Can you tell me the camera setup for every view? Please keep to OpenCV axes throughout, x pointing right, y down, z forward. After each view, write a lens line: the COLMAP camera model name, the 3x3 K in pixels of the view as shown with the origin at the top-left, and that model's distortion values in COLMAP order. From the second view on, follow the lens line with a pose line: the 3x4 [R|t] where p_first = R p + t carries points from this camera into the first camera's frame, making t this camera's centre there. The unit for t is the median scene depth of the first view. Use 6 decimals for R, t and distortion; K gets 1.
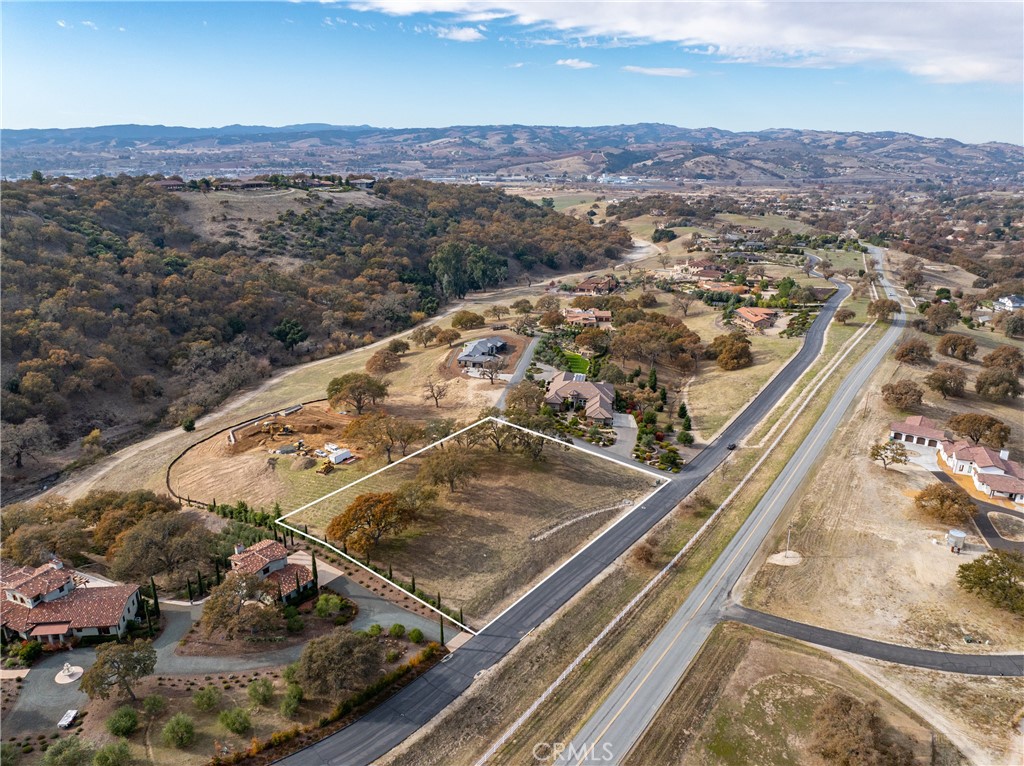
lens RADIAL K [[719.7, 0, 515.3], [0, 719.7, 375.3], [0, 0, 1]] dist [-0.040094, 0.007766]
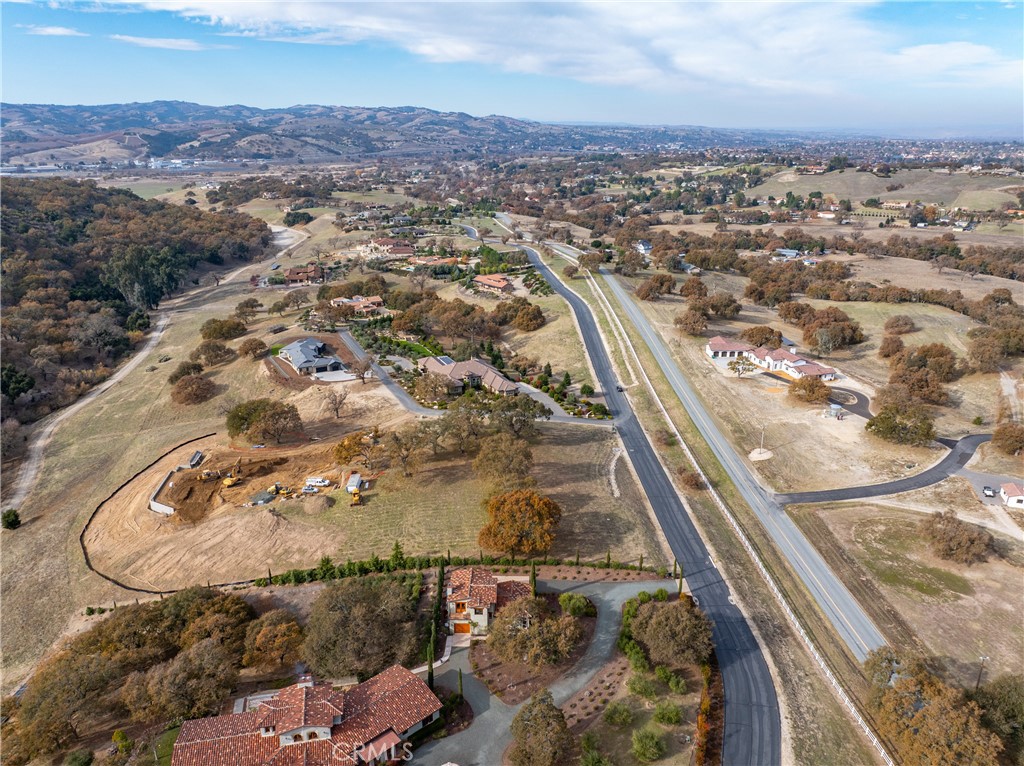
lens RADIAL K [[719.7, 0, 515.3], [0, 719.7, 375.3], [0, 0, 1]] dist [-0.040094, 0.007766]
pose [[0.817779, -0.197730, 0.540500, -0.213960], [0.181743, 0.979798, 0.083460, -0.023462], [-0.546084, 0.029981, 0.837194, 0.051945]]
